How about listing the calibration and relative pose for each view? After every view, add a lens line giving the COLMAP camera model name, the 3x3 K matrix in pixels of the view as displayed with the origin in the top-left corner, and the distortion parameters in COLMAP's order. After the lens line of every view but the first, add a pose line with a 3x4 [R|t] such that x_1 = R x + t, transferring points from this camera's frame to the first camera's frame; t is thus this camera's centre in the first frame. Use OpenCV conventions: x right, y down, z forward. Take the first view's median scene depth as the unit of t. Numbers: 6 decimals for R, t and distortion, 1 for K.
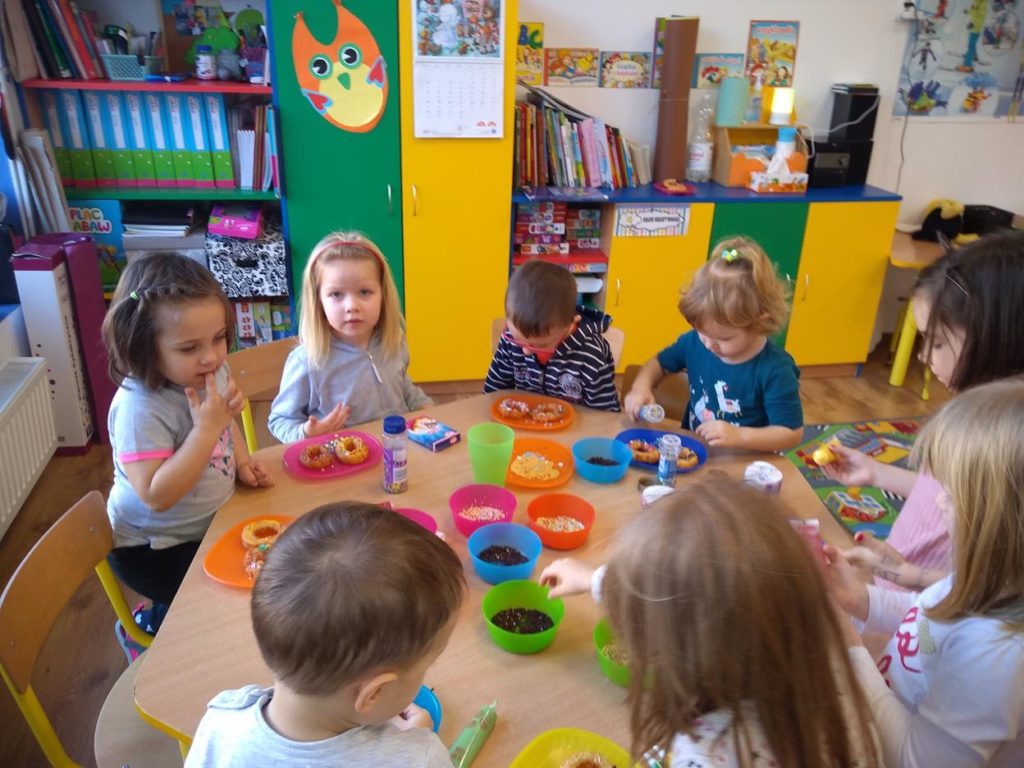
lens RADIAL K [[820.9, 0, 512.0], [0, 820.9, 384.0], [0, 0, 1]] dist [-0.000188, 0.019044]
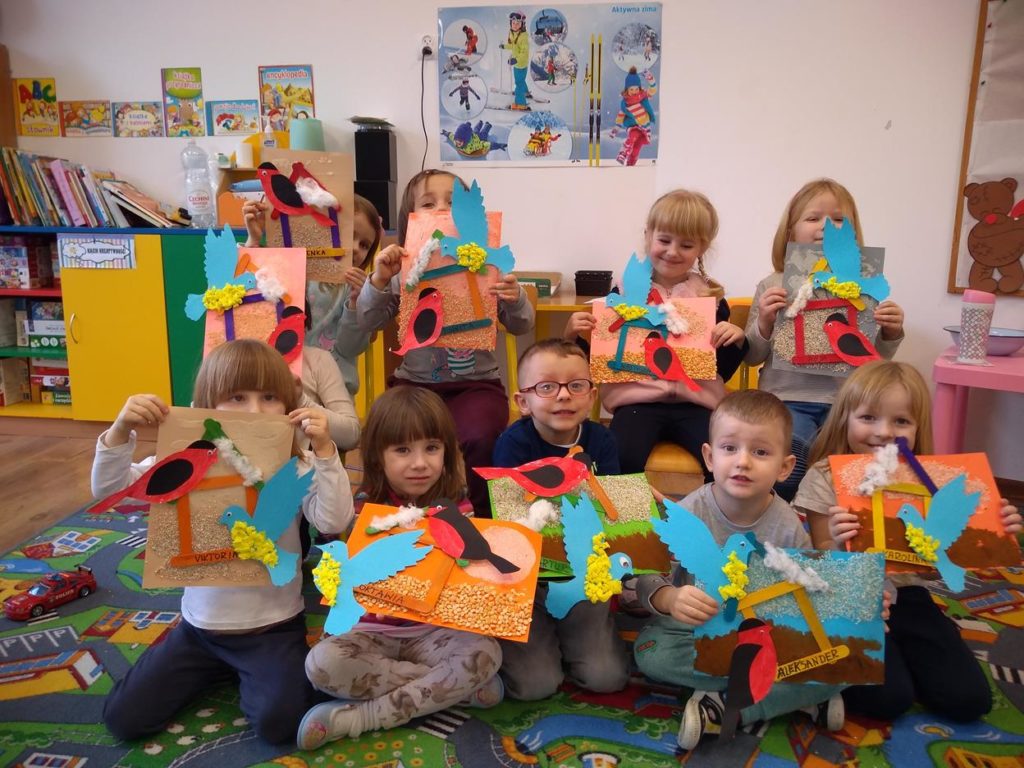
lens RADIAL K [[820.9, 0, 512.0], [0, 820.9, 384.0], [0, 0, 1]] dist [-0.000188, 0.019044]
pose [[0.956080, 0.025052, -0.292035, 0.861041], [-0.095306, 0.968770, -0.228913, 0.114934], [0.277180, 0.246691, 0.928609, 0.268852]]
